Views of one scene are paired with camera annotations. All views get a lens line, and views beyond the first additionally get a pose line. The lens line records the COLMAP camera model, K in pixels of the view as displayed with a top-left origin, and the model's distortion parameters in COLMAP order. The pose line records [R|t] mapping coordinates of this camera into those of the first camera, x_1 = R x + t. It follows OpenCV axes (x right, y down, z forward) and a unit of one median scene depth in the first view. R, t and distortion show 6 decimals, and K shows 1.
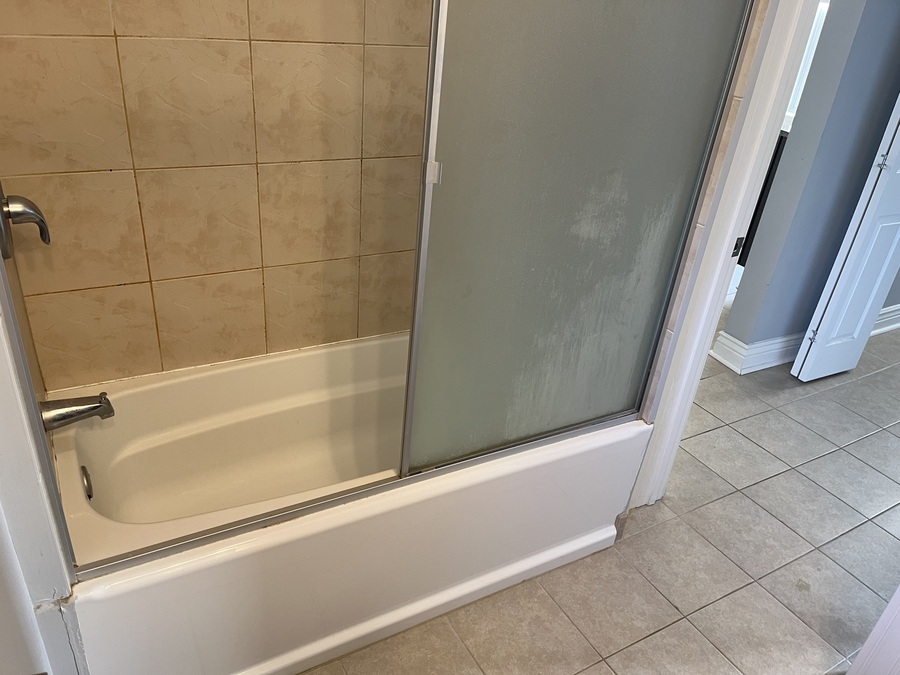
lens RADIAL K [[688.4, 0, 445.0], [0, 688.4, 340.8], [0, 0, 1]] dist [0.074432, -0.112943]
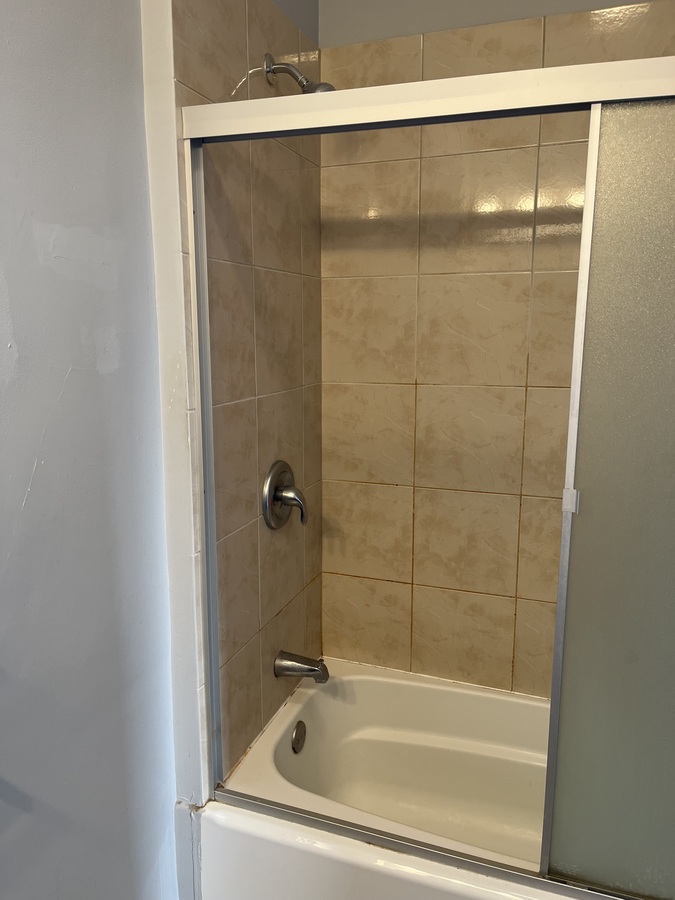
lens RADIAL K [[688.4, 0, 339.6], [0, 688.4, 445.5], [0, 0, 1]] dist [0.074432, -0.112943]
pose [[0.639853, 0.039725, -0.767470, 0.365049], [-0.317270, 0.923239, -0.216725, -0.013026], [0.699948, 0.382167, 0.603341, 0.160457]]
